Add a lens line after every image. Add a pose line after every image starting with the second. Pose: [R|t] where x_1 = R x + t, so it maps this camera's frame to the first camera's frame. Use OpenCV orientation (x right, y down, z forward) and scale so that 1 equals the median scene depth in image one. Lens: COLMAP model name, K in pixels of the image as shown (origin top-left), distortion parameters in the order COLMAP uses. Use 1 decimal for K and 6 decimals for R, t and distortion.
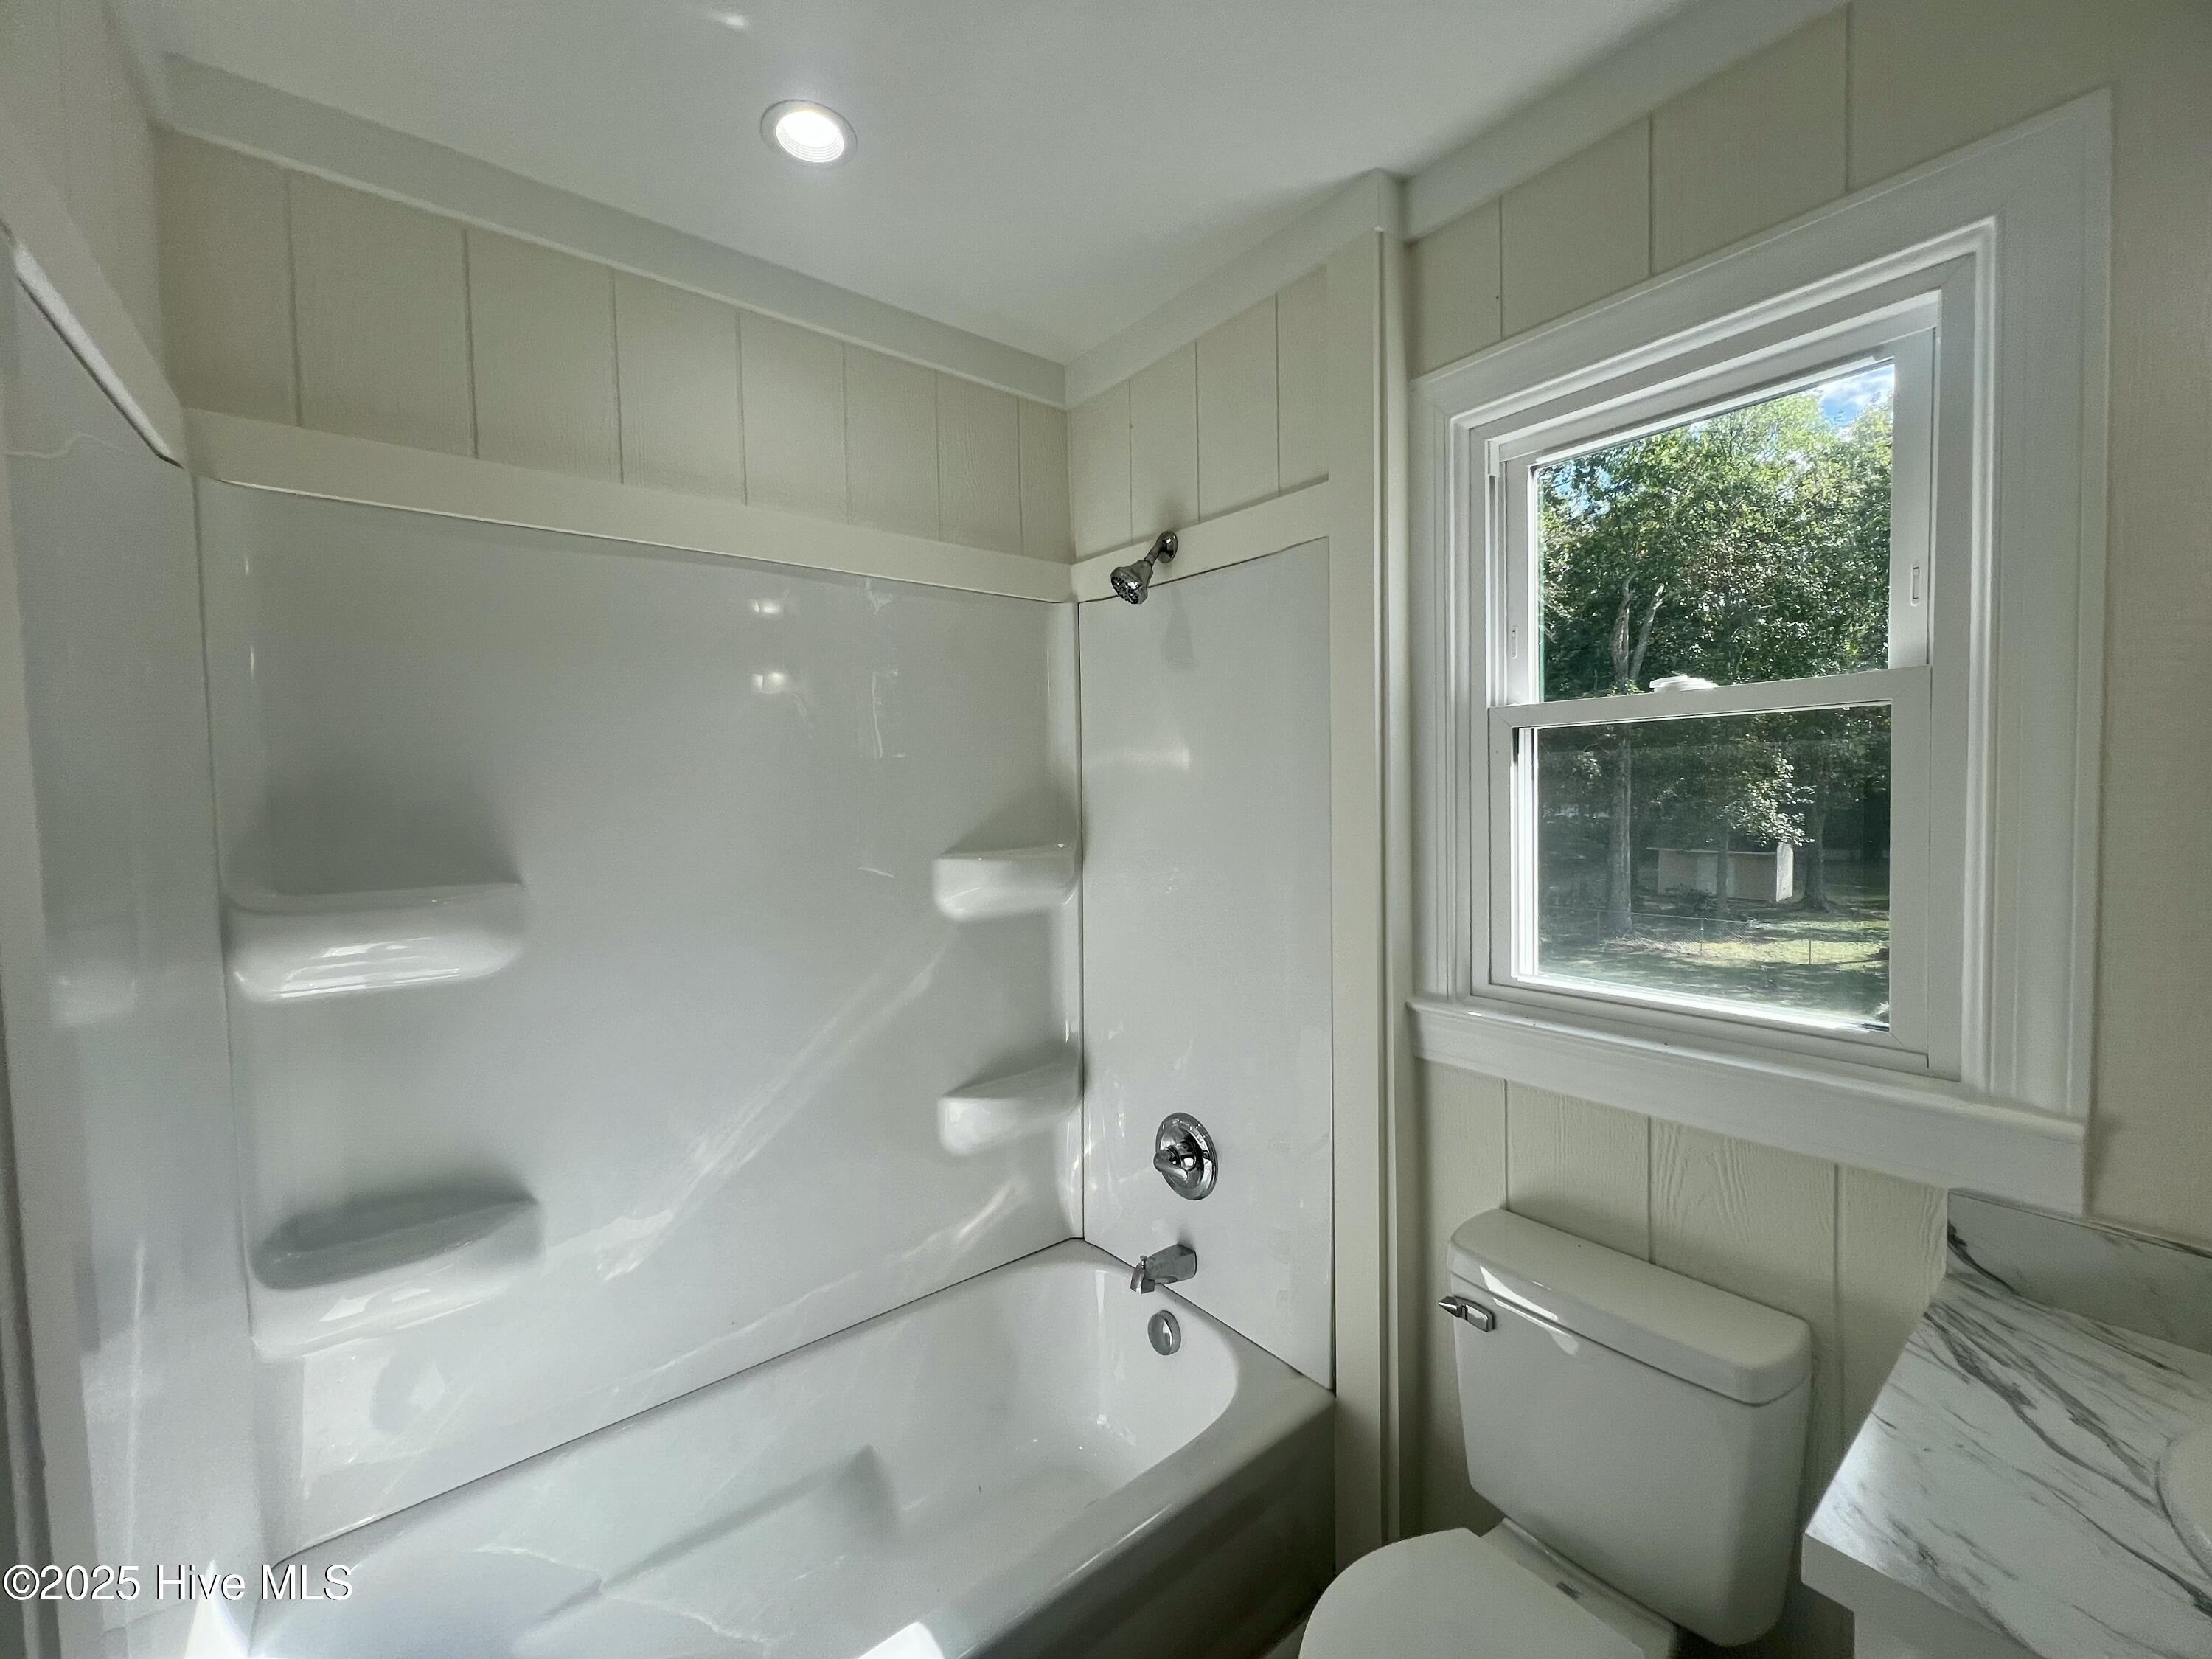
lens RADIAL K [[881.4, 0, 1095.6], [0, 881.4, 829.0], [0, 0, 1]] dist [-0.003397, 0.001794]
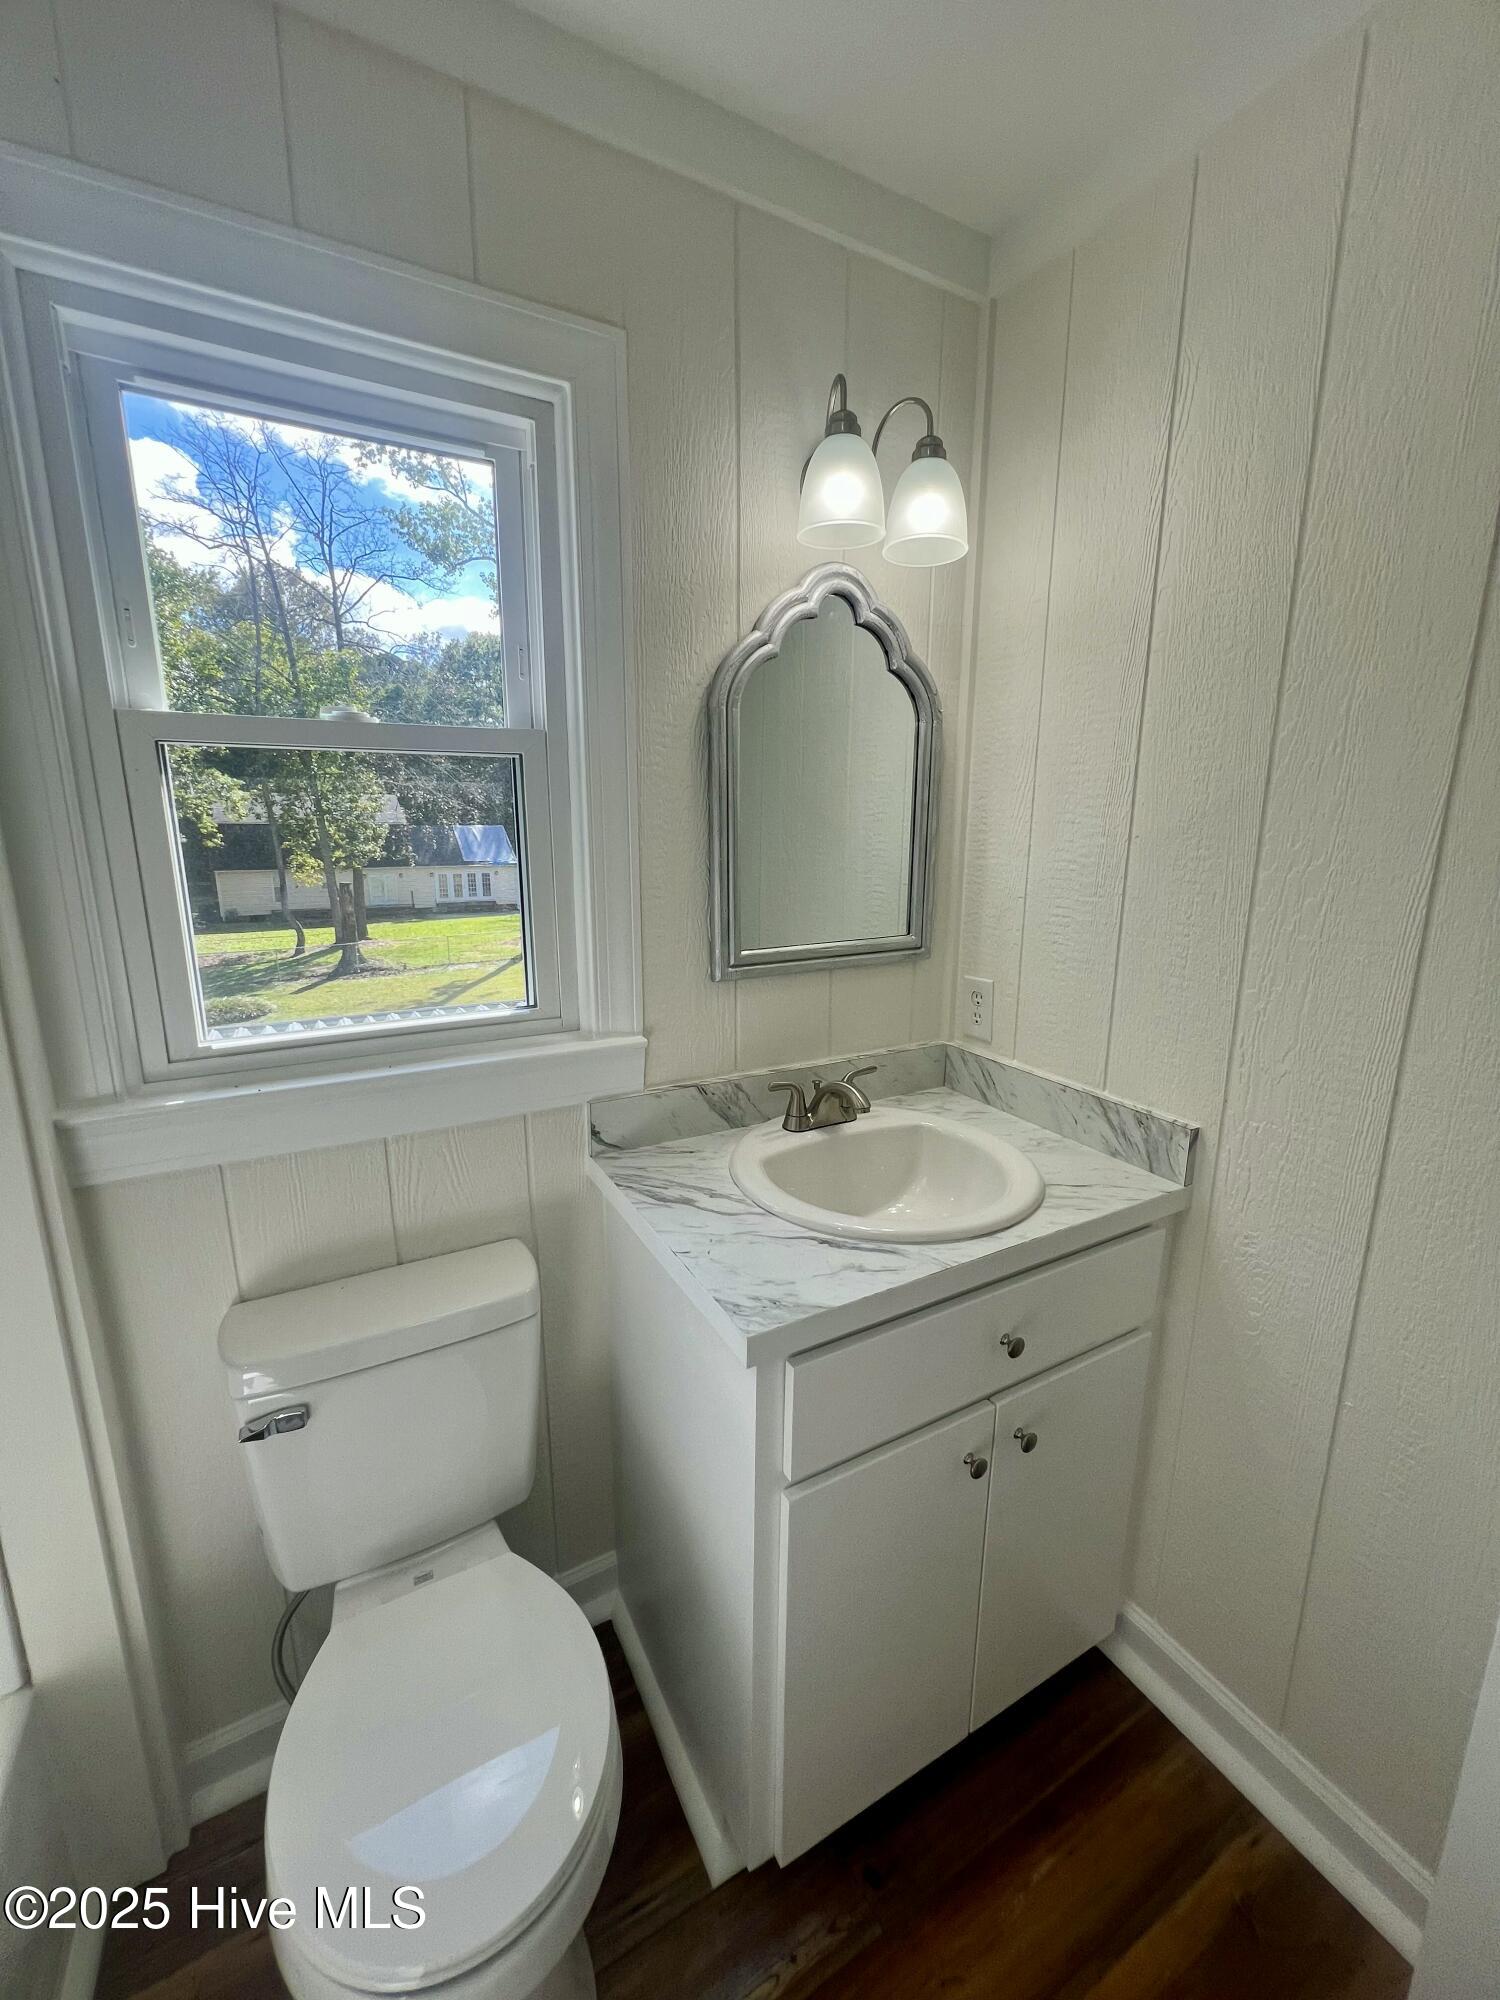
lens RADIAL K [[796.9, 0, 740.6], [0, 796.9, 991.8], [0, 0, 1]] dist [-0.003397, 0.001794]
pose [[0.167132, -0.183381, 0.968730, -0.245162], [0.038435, 0.983015, 0.179454, -0.001303], [-0.985185, 0.007240, 0.171341, 0.518424]]
